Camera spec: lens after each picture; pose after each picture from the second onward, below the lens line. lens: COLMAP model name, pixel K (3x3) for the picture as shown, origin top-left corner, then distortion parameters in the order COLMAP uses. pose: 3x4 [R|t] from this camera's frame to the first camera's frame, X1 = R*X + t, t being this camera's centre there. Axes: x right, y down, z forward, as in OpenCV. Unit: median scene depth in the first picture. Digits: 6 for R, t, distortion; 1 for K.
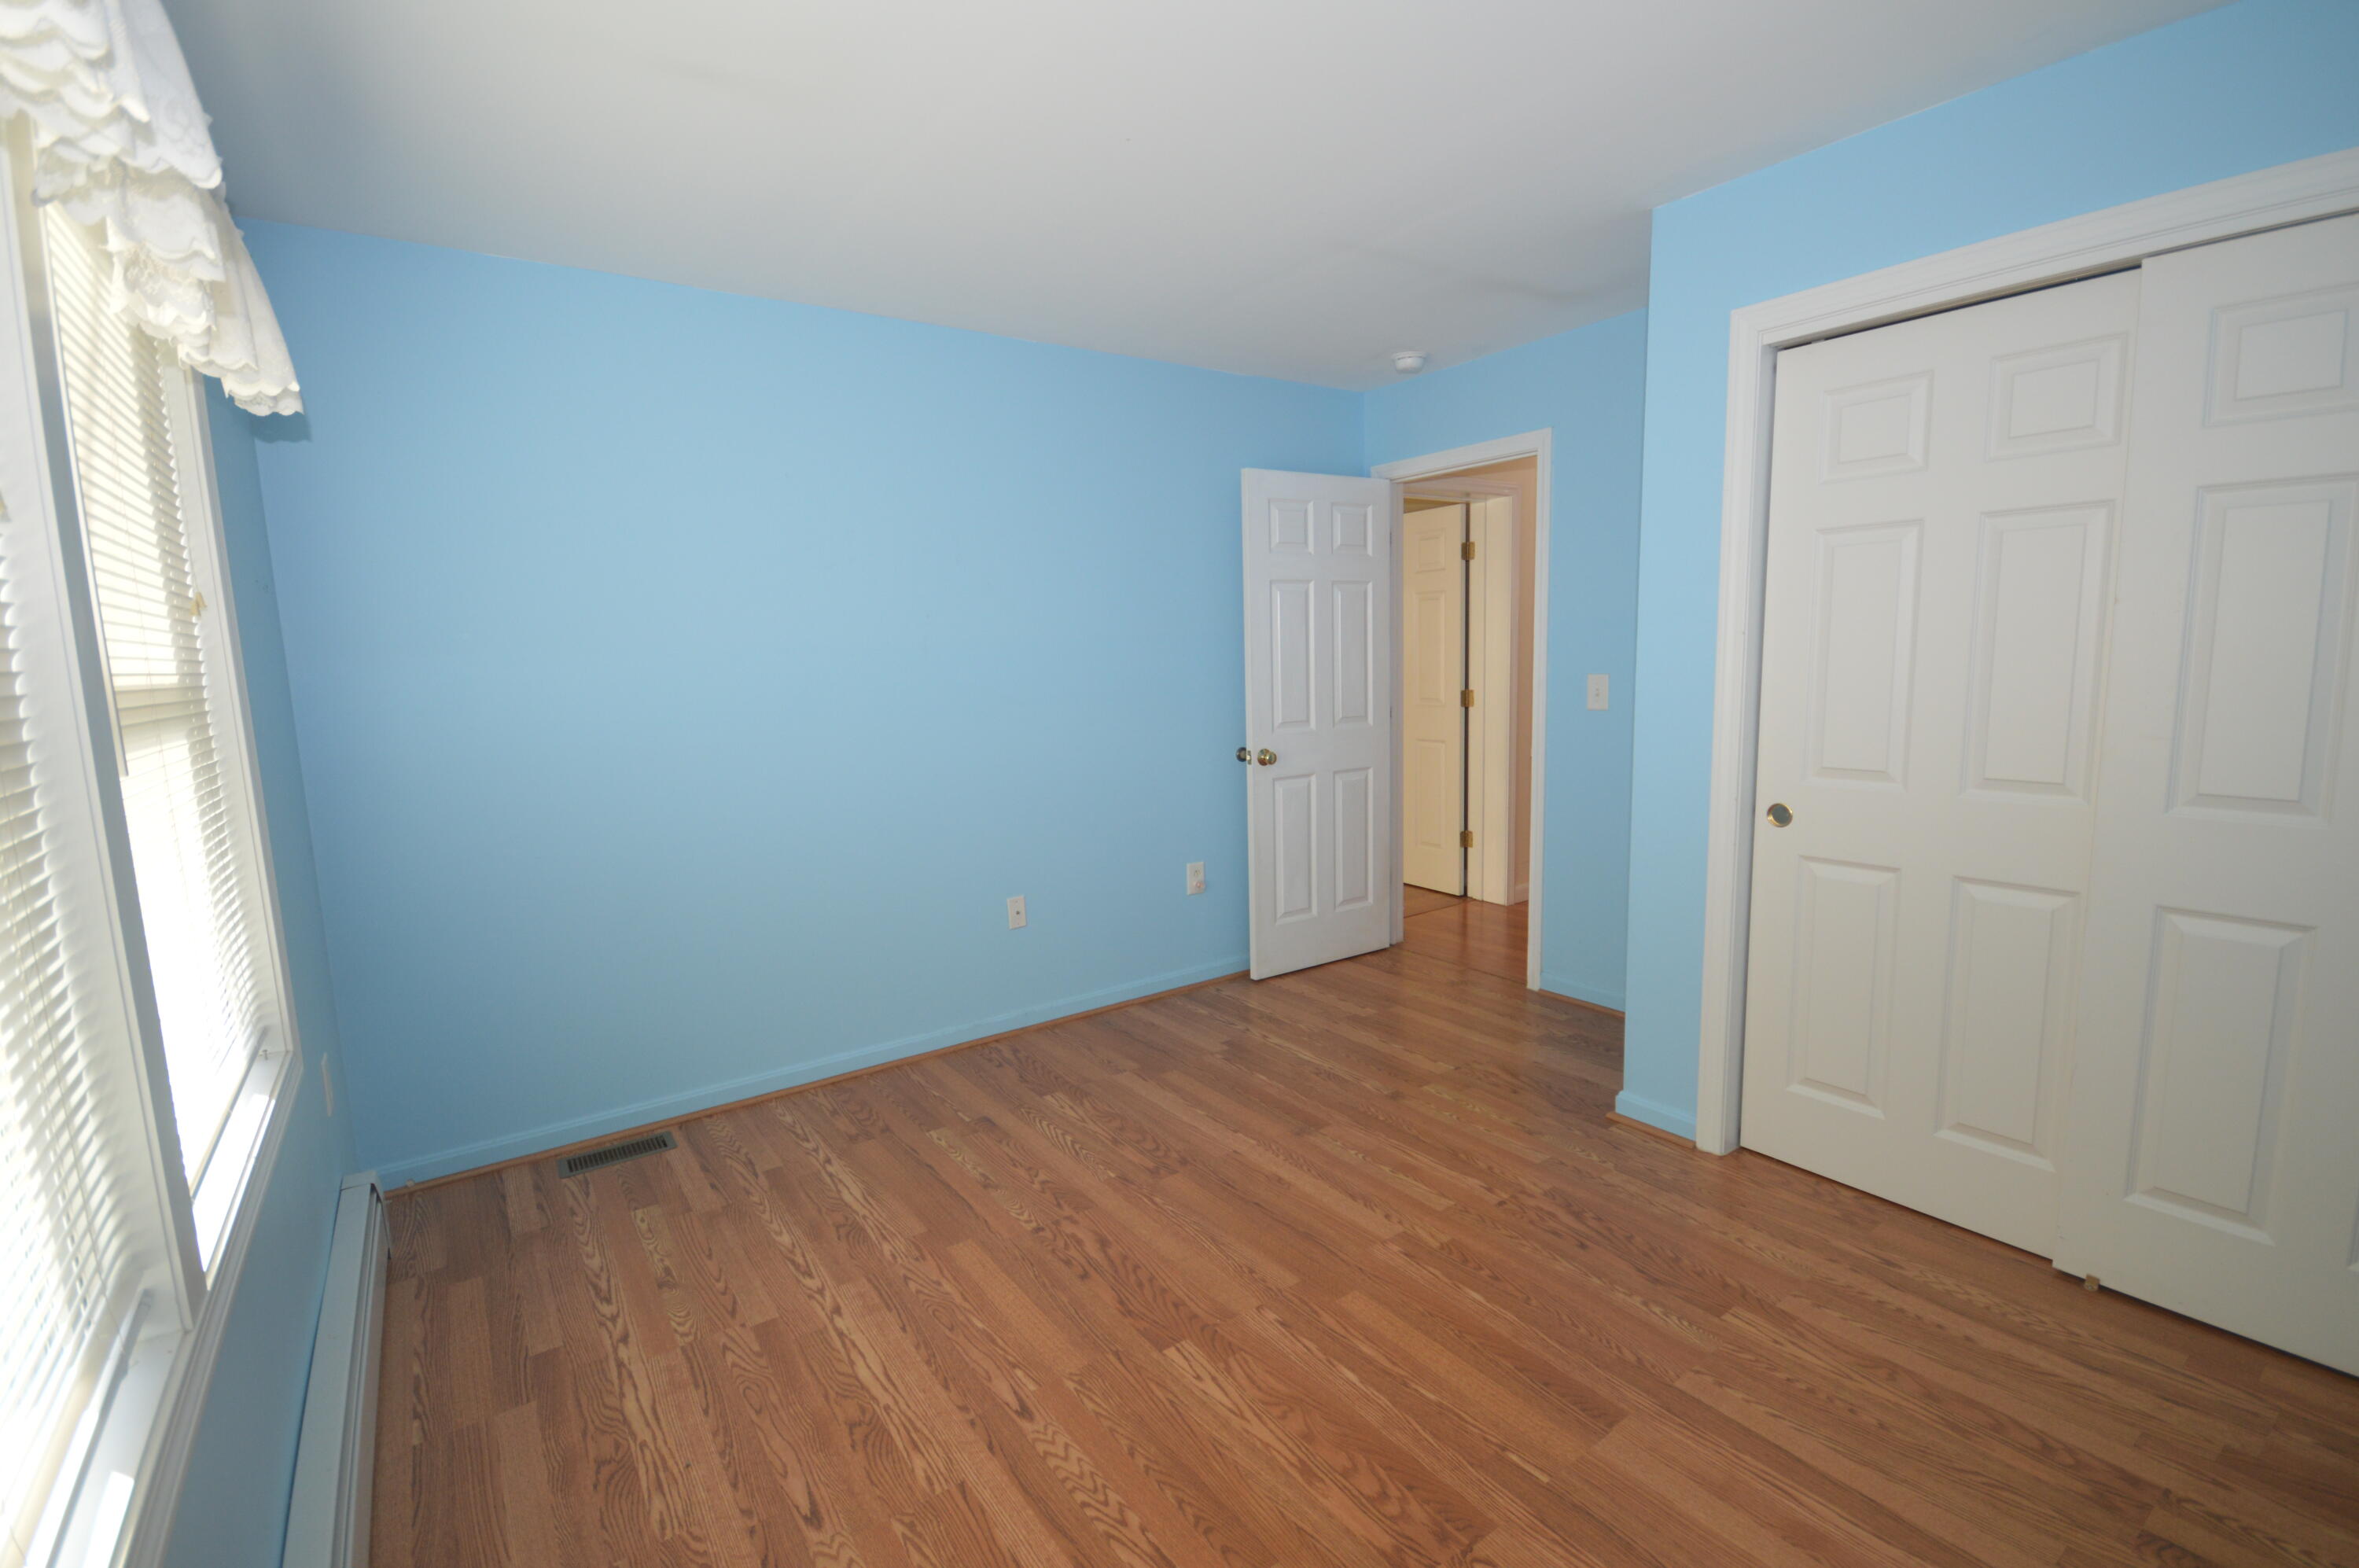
lens RADIAL K [[1039.2, 0, 1171.4], [0, 1039.2, 809.6], [0, 0, 1]] dist [-0.003113, -0.000261]
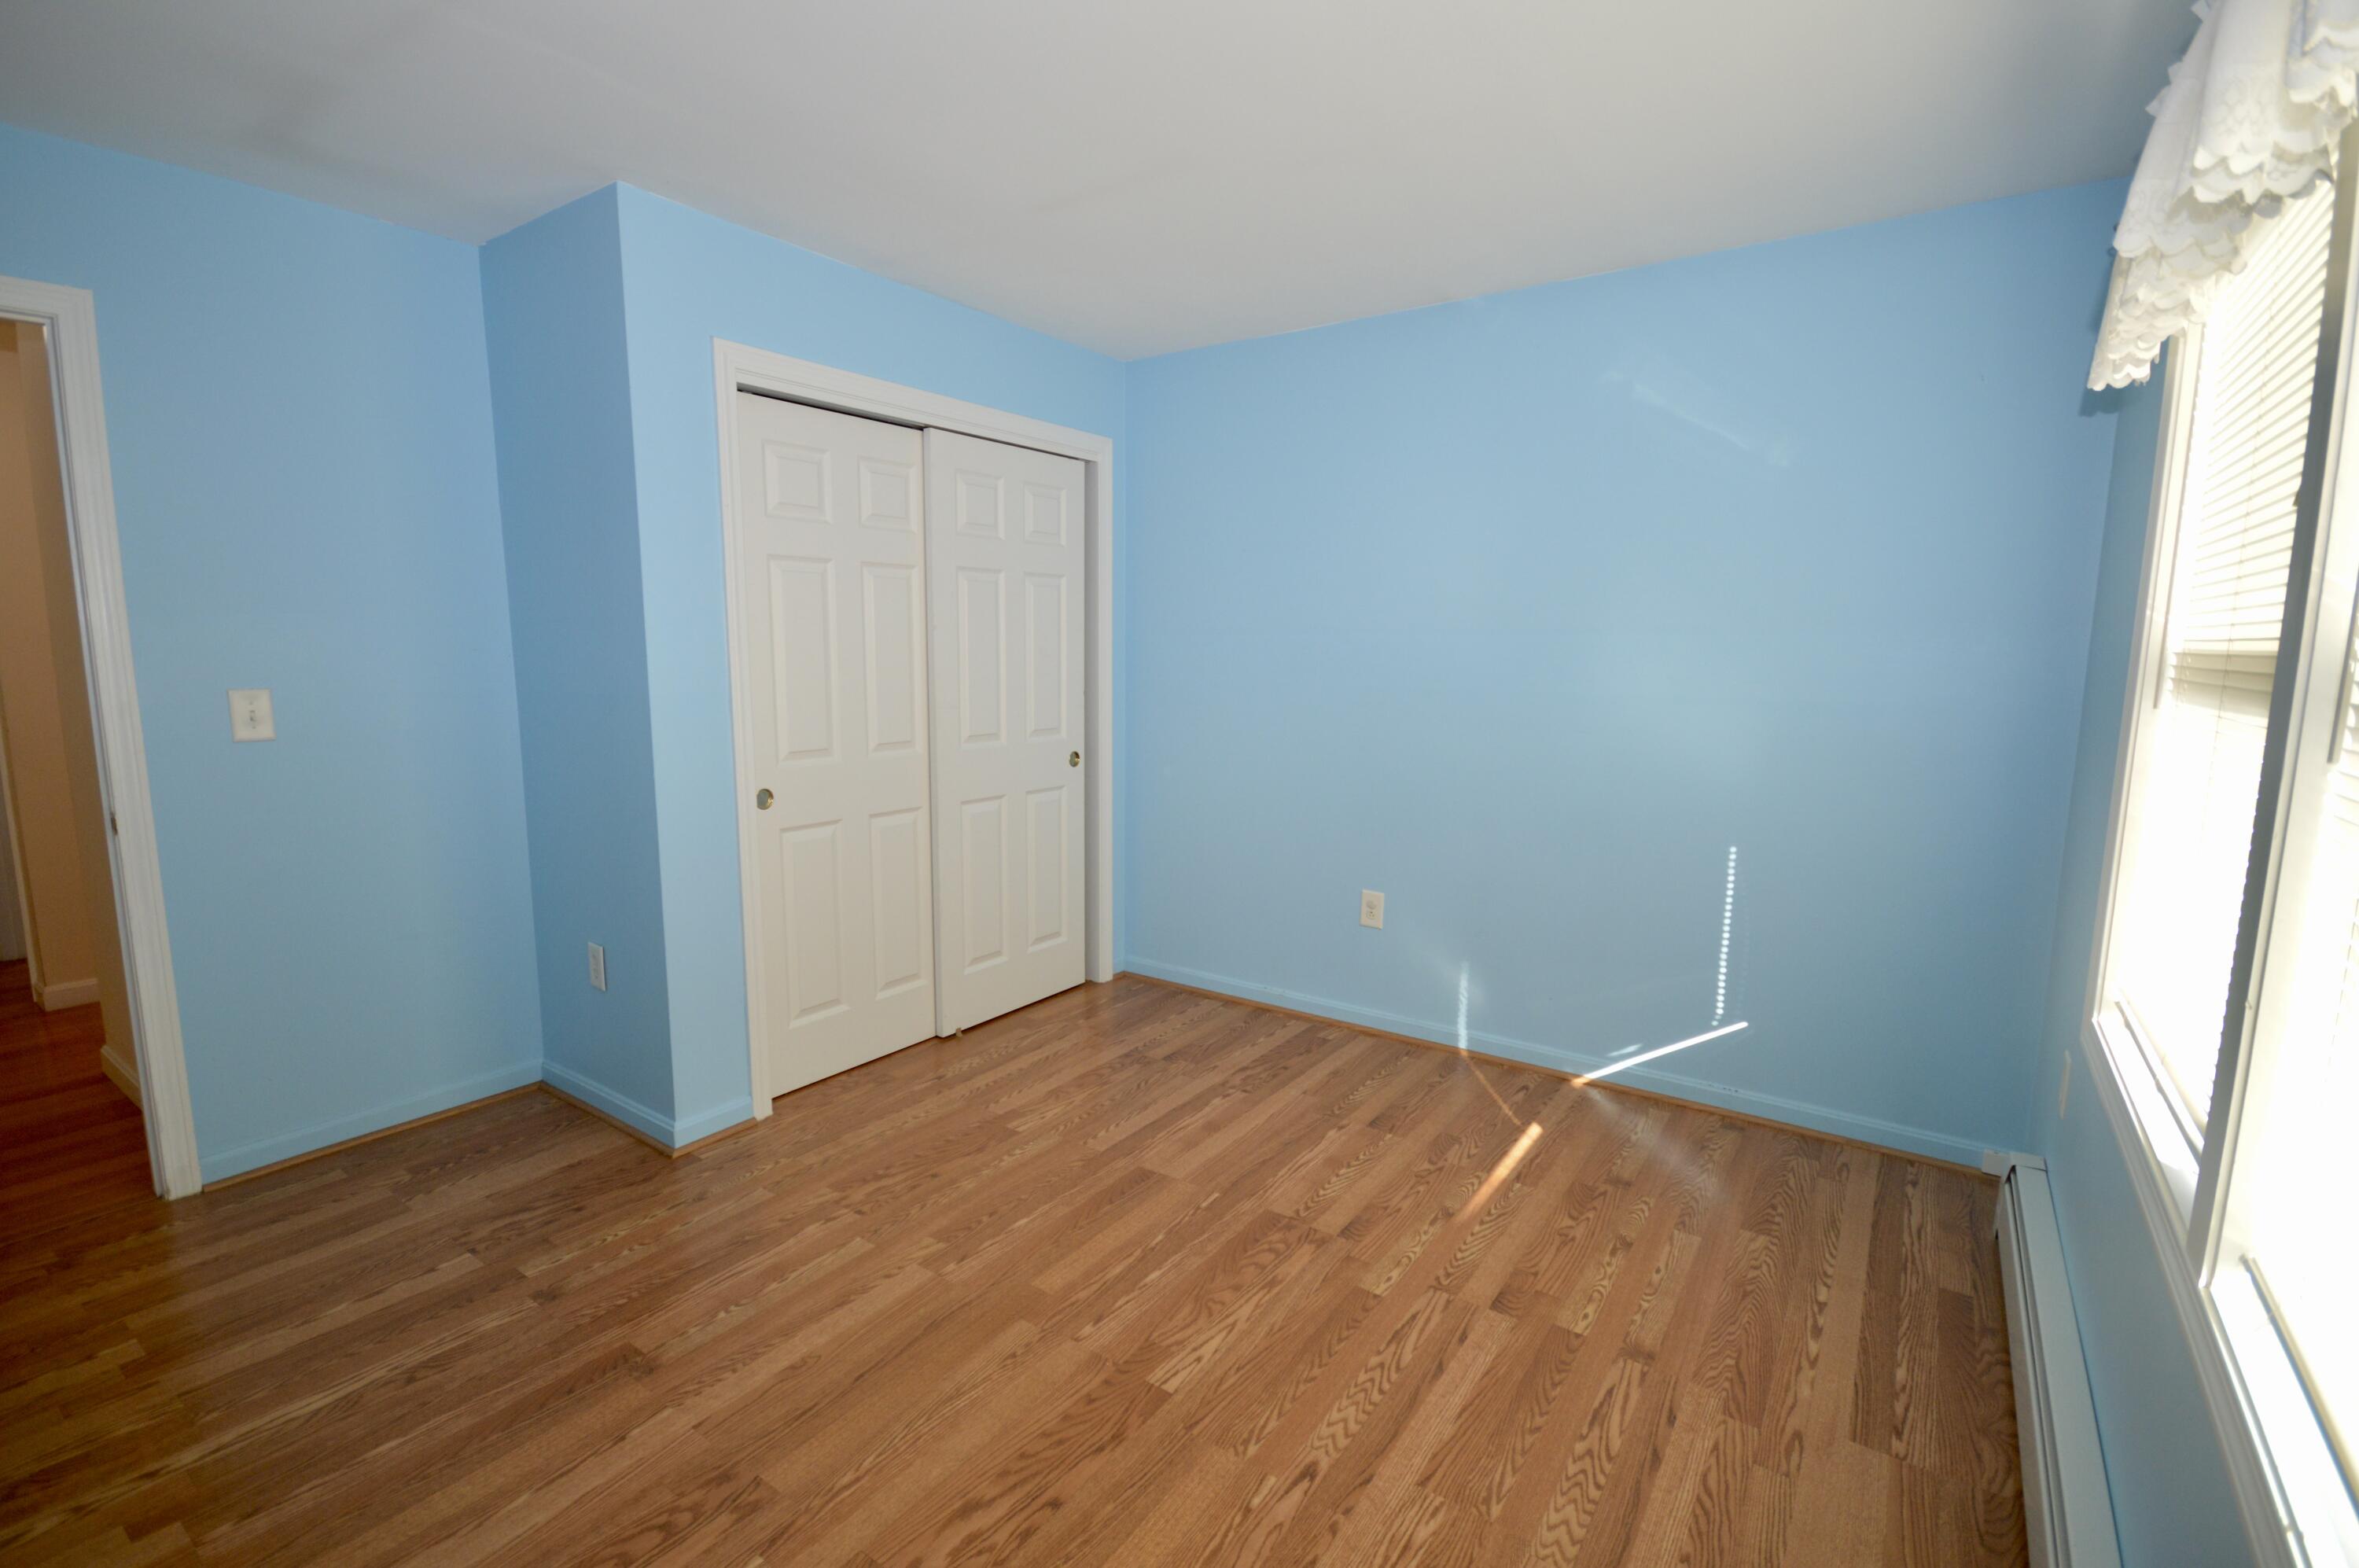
lens RADIAL K [[1084.5, 0, 1159.9], [0, 1084.5, 790.0], [0, 0, 1]] dist [-0.004158, 0.000583]
pose [[-0.335601, -0.098283, 0.936863, -0.863987], [0.146974, 0.976900, 0.155132, -0.158779], [-0.930468, 0.189757, -0.313404, 1.214939]]
